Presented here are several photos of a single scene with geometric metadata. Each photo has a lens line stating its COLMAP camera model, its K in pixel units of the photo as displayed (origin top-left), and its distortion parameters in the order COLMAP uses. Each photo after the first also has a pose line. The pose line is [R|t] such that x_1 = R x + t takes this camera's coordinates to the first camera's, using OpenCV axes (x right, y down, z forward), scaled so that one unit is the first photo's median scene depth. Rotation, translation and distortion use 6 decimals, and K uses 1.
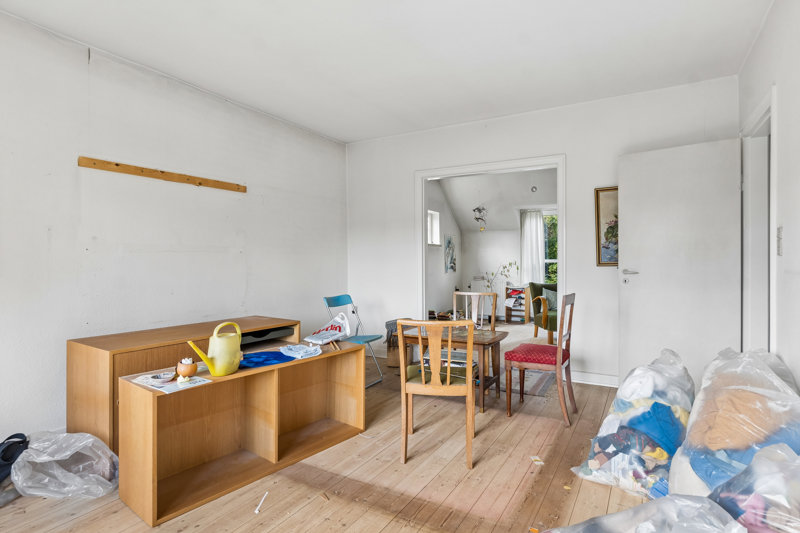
lens RADIAL K [[459.0, 0, 400.2], [0, 459.0, 264.7], [0, 0, 1]] dist [-0.002090, -0.000066]
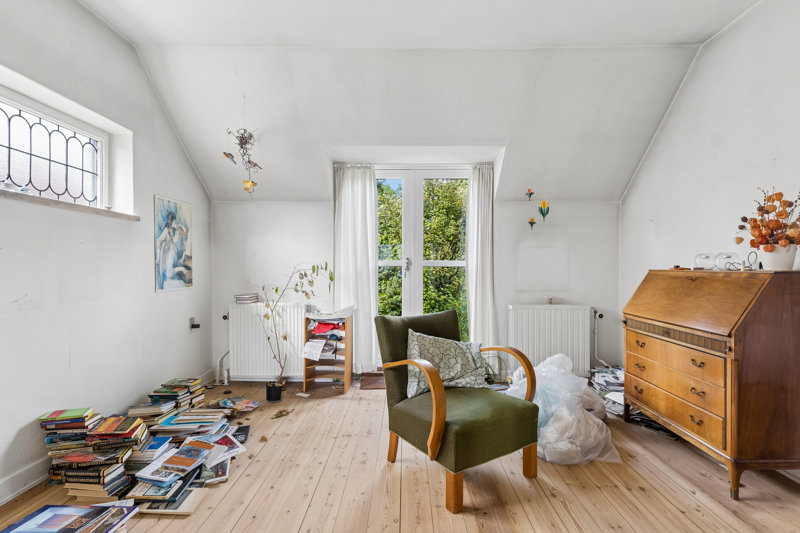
lens RADIAL K [[412.0, 0, 401.0], [0, 412.0, 267.6], [0, 0, 1]] dist [-0.004247, -0.000285]
pose [[0.885172, 0.005043, 0.465237, 0.118729], [-0.003575, 0.999985, -0.004038, -0.000949], [-0.465250, 0.001911, 0.885177, 0.572815]]
